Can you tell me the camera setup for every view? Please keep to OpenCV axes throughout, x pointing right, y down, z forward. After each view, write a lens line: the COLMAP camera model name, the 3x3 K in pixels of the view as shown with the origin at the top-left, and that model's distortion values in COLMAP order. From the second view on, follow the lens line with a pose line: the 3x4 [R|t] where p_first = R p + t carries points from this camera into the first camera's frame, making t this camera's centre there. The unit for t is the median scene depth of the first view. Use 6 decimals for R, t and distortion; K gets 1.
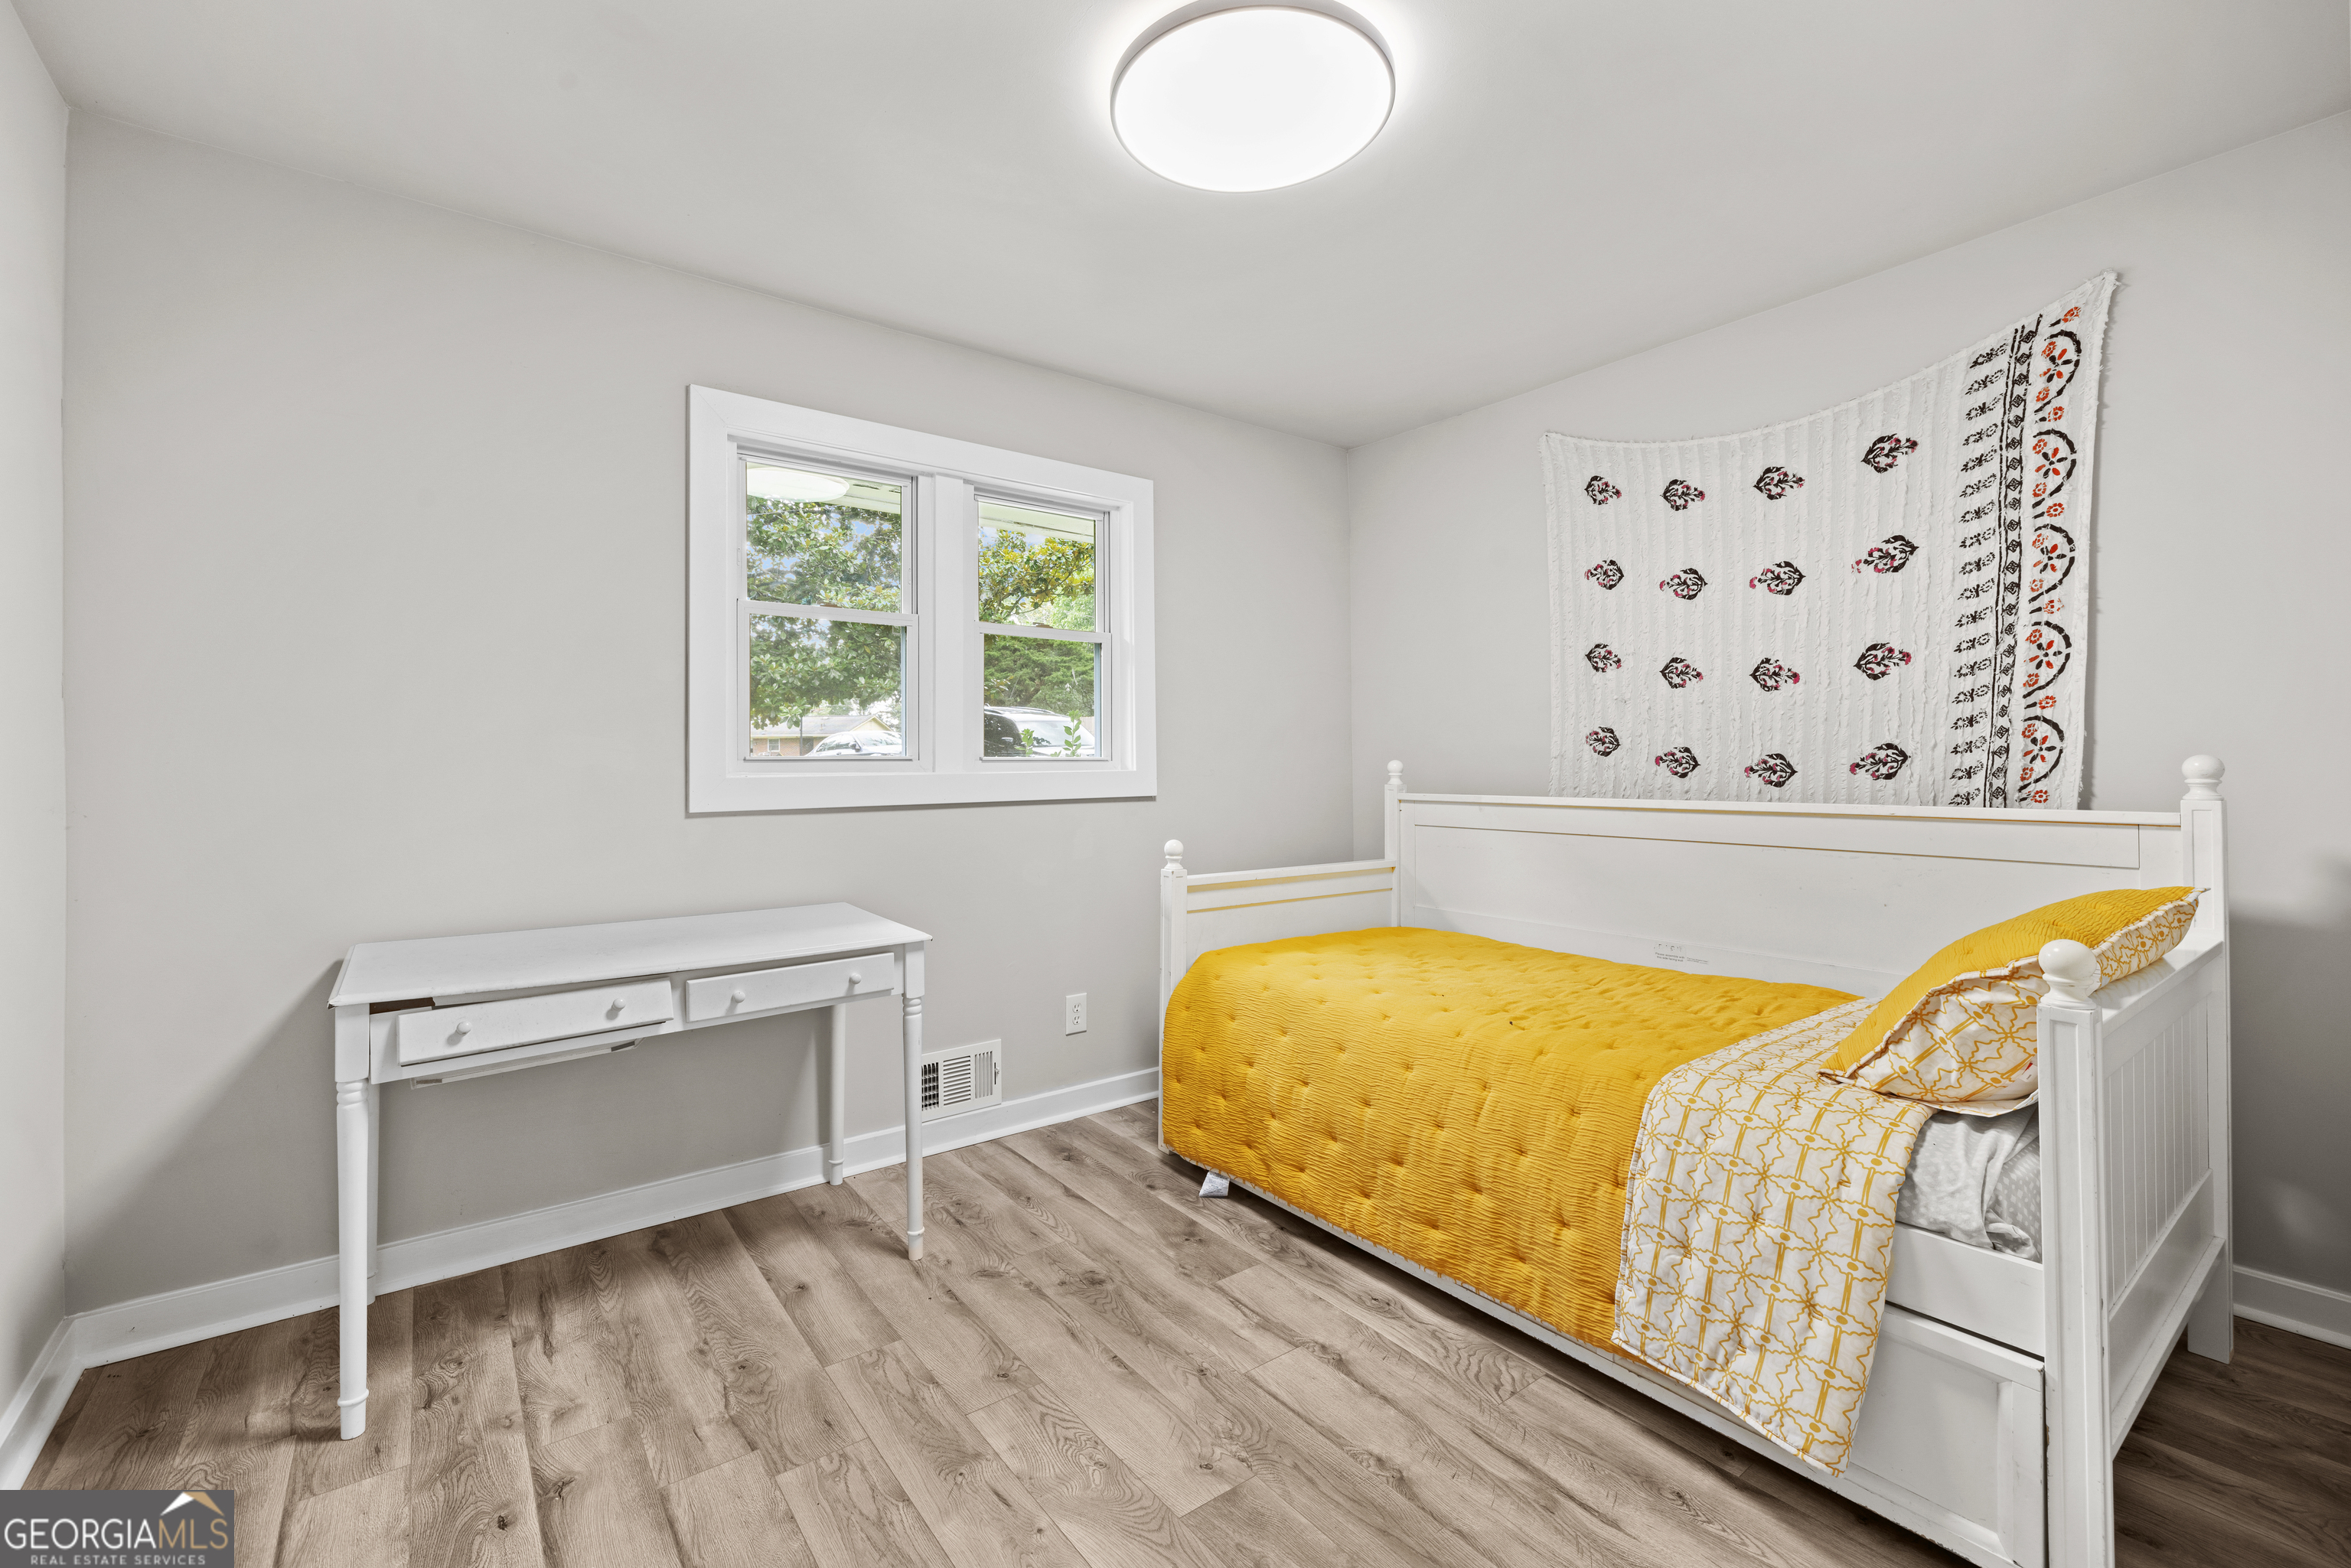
lens RADIAL K [[998.5, 0, 1167.5], [0, 998.5, 765.3], [0, 0, 1]] dist [-0.001395, 0.000021]
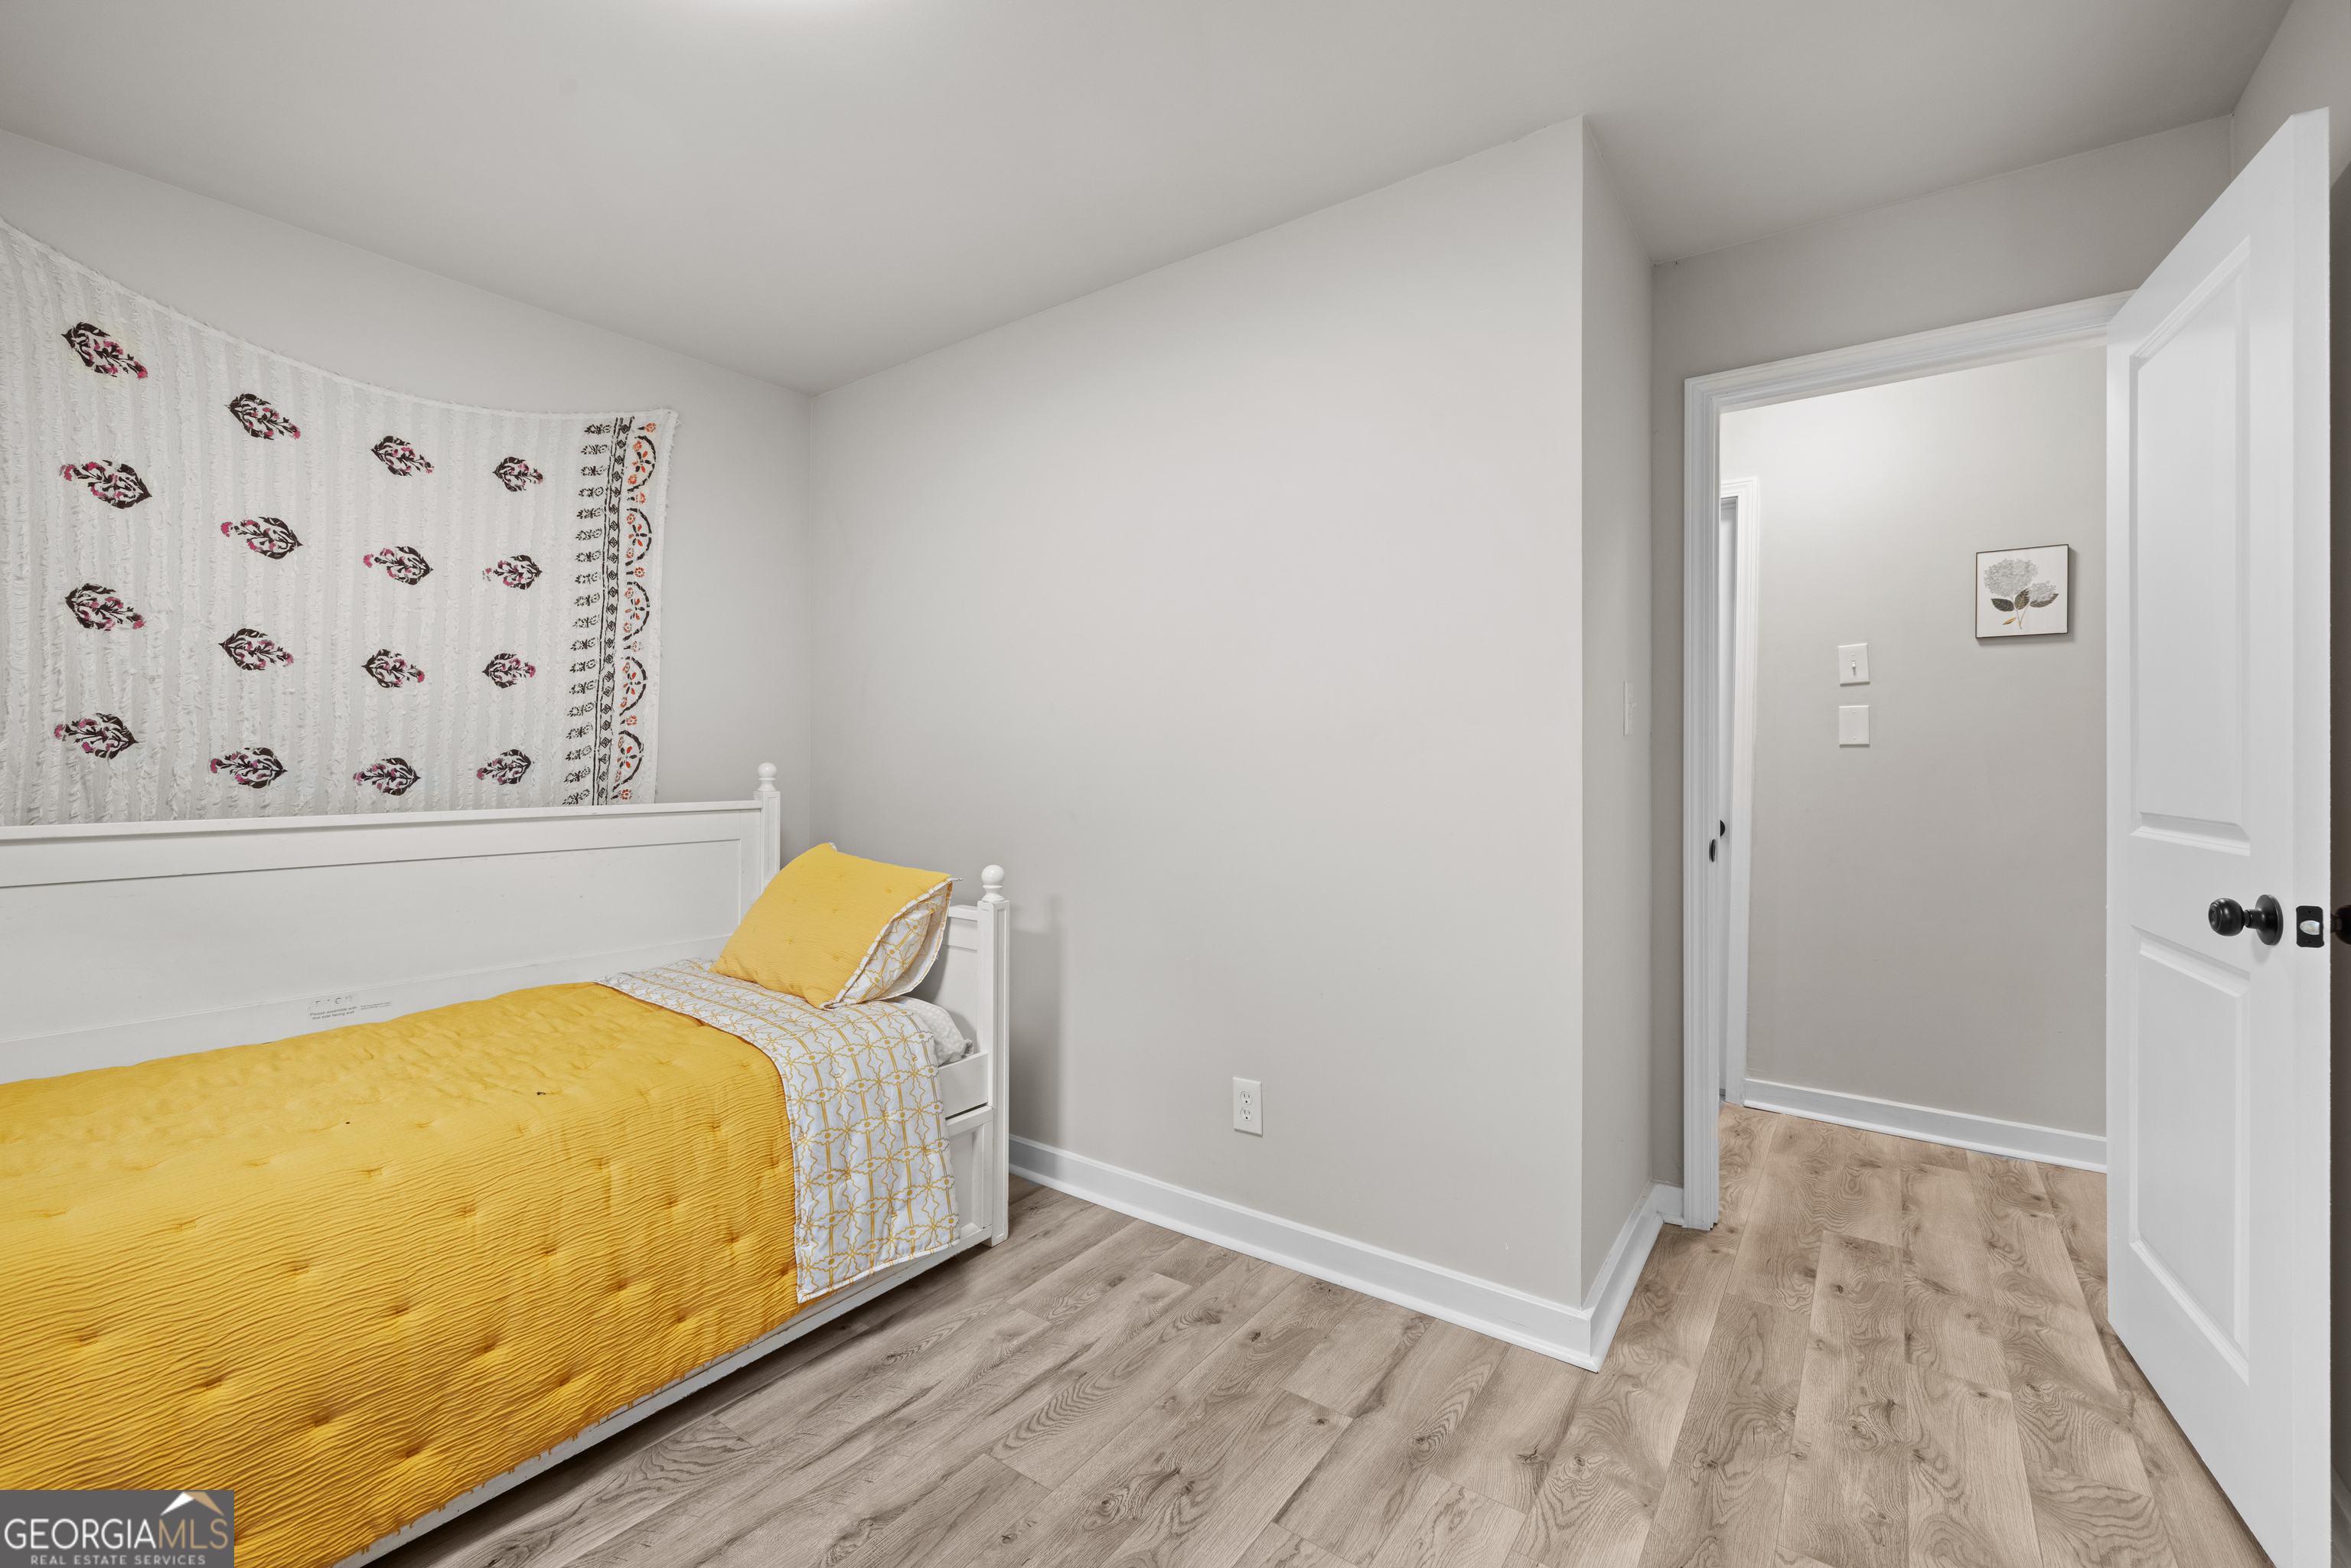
lens RADIAL K [[998.5, 0, 1163.5], [0, 998.5, 772.2], [0, 0, 1]] dist [-0.001395, 0.000021]
pose [[-0.293860, -0.003601, 0.955842, -0.523011], [0.004359, 0.999977, 0.005108, -0.000547], [-0.955839, 0.005667, -0.293837, 0.701708]]
